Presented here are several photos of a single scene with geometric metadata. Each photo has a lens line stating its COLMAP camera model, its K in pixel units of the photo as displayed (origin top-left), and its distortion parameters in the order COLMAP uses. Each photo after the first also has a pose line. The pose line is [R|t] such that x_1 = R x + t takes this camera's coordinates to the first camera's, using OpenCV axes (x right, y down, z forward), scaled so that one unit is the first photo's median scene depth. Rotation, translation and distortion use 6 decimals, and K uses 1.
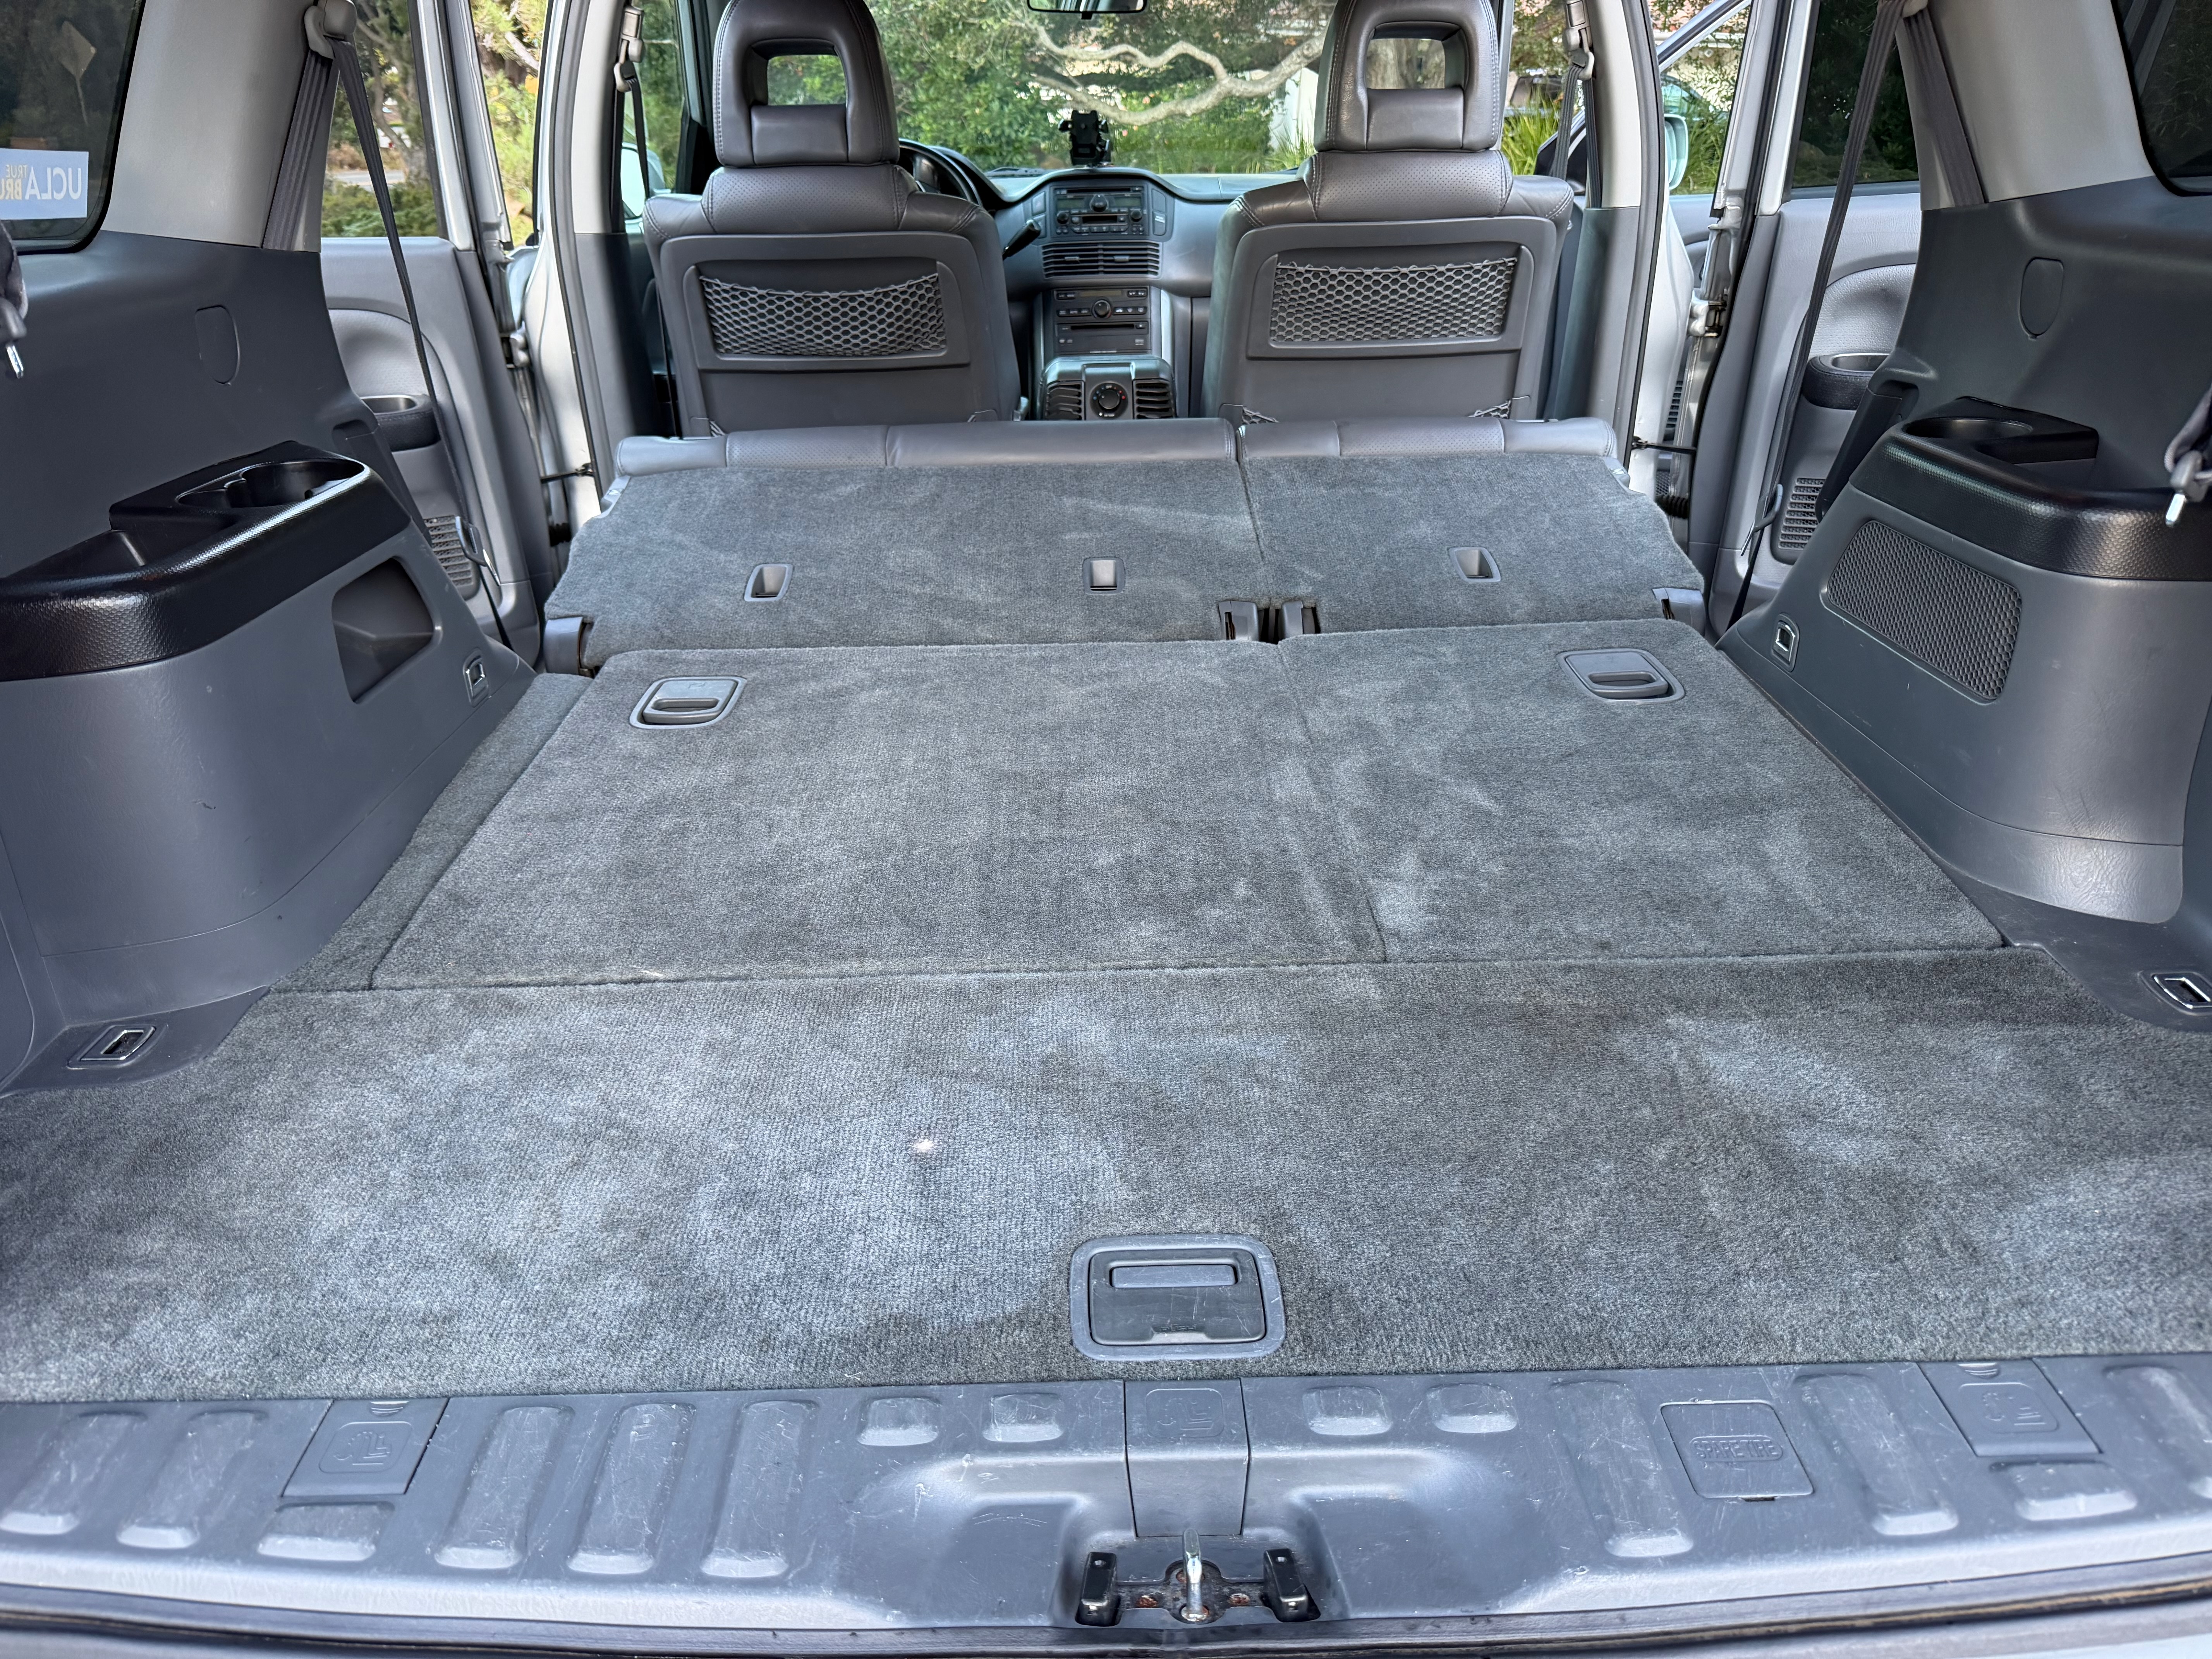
lens RADIAL K [[1525.3, 0, 1106.0], [0, 1525.3, 829.5], [0, 0, 1]] dist [-0.002568, -0.009084]
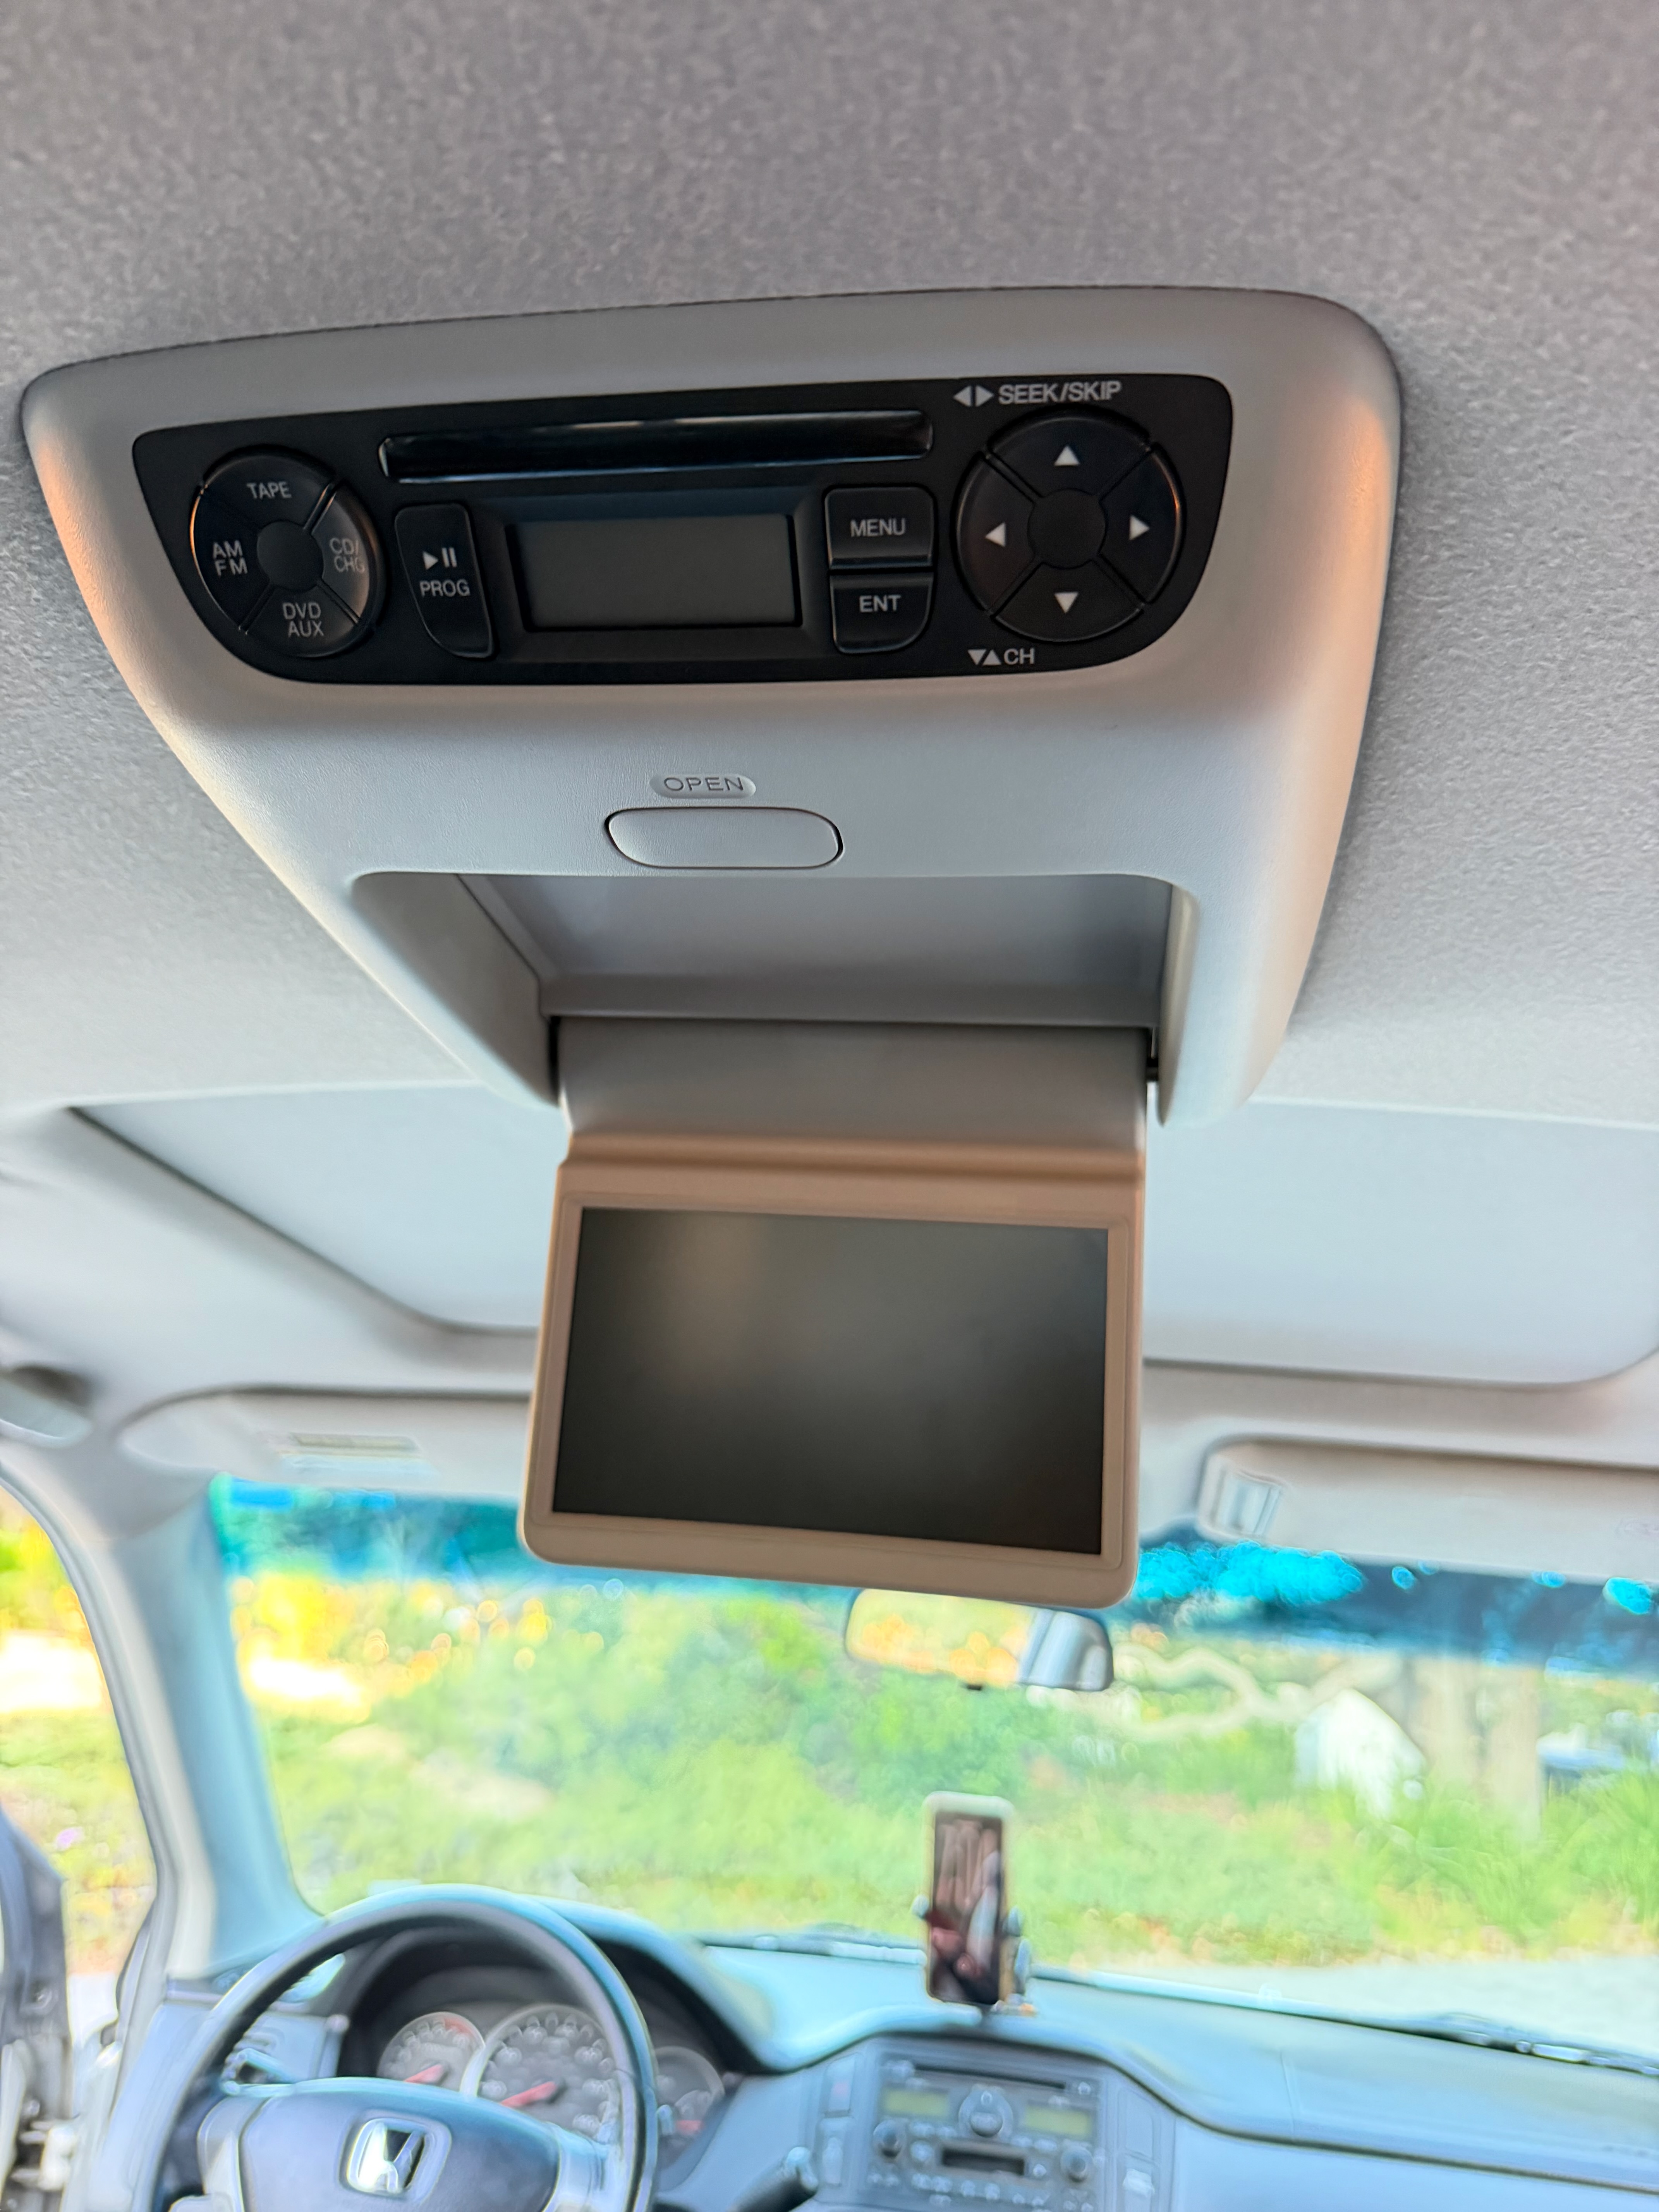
lens RADIAL K [[1578.4, 0, 835.9], [0, 1578.4, 1154.3], [0, 0, 1]] dist [-0.002052, 0.000528]
pose [[0.980027, 0.046168, -0.193429, 0.007460], [-0.166706, 0.721044, -0.672536, -0.089812], [0.108421, 0.691349, 0.714340, 0.153068]]
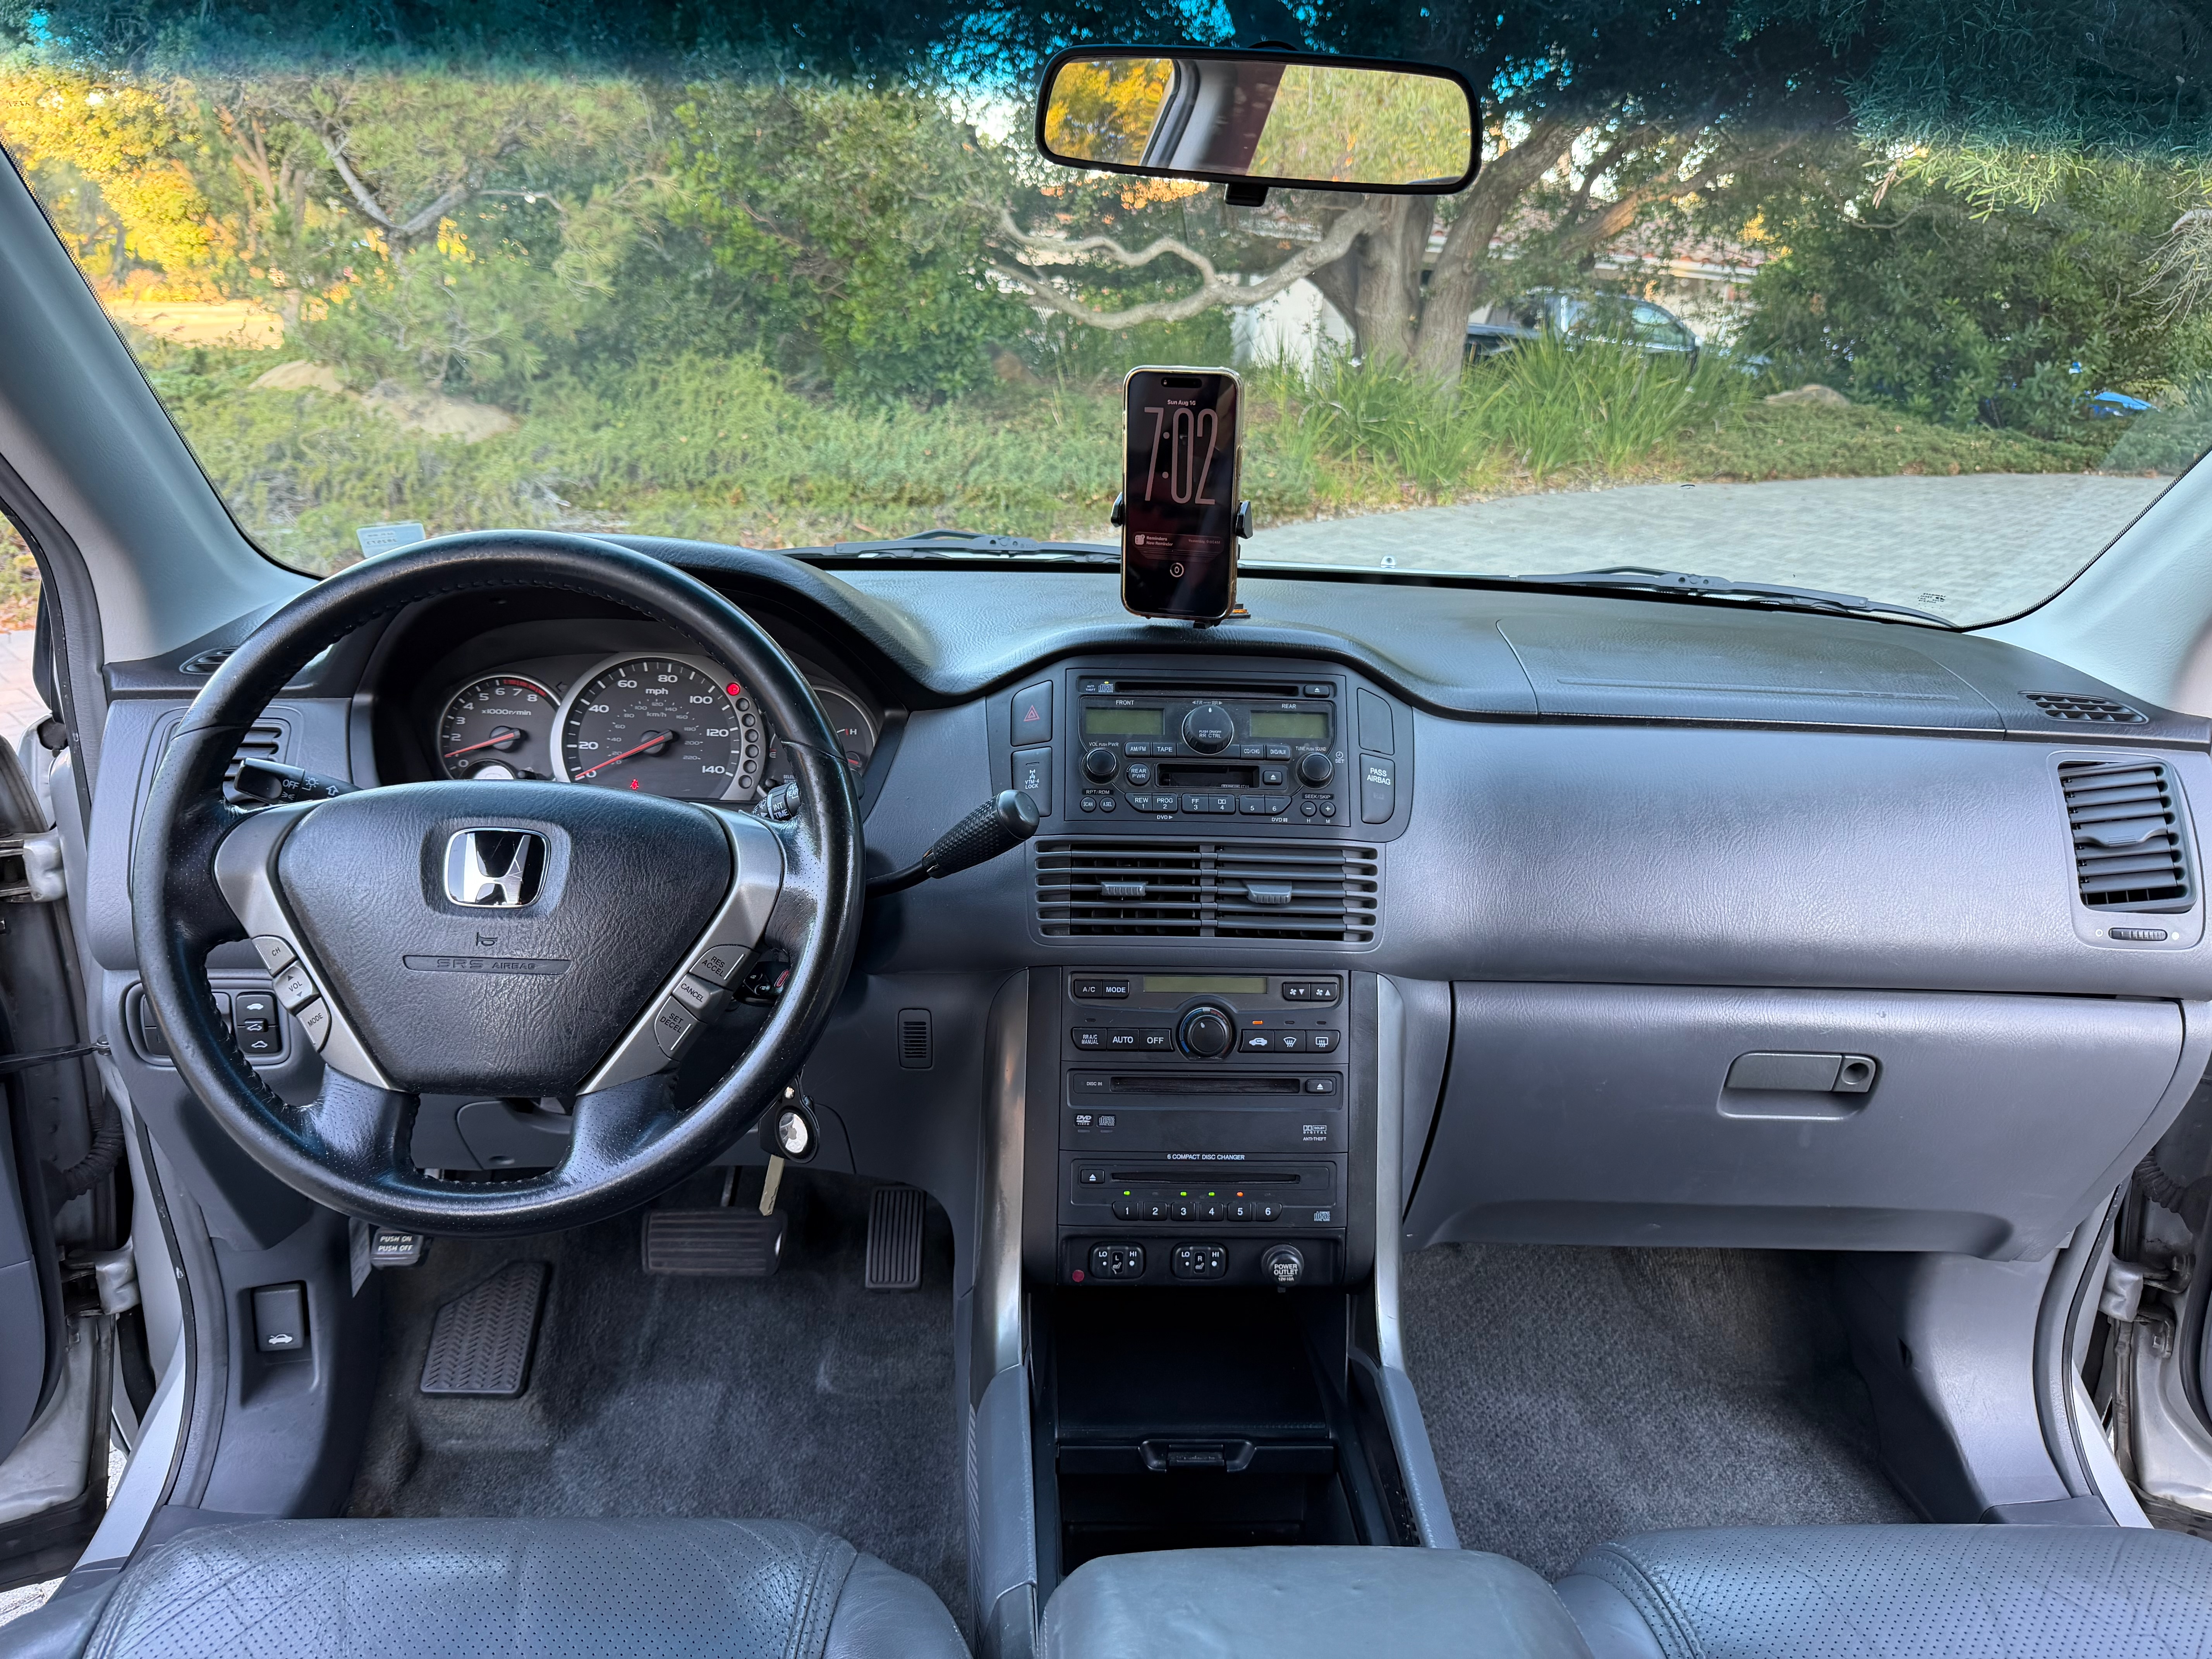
lens RADIAL K [[1498.3, 0, 1110.8], [0, 1498.3, 866.7], [0, 0, 1]] dist [0.082205, -0.149547]
pose [[0.997358, 0.047466, 0.054996, -0.012736], [-0.043020, 0.995916, -0.079372, -0.102841], [-0.058538, 0.076797, 0.995327, 0.194880]]
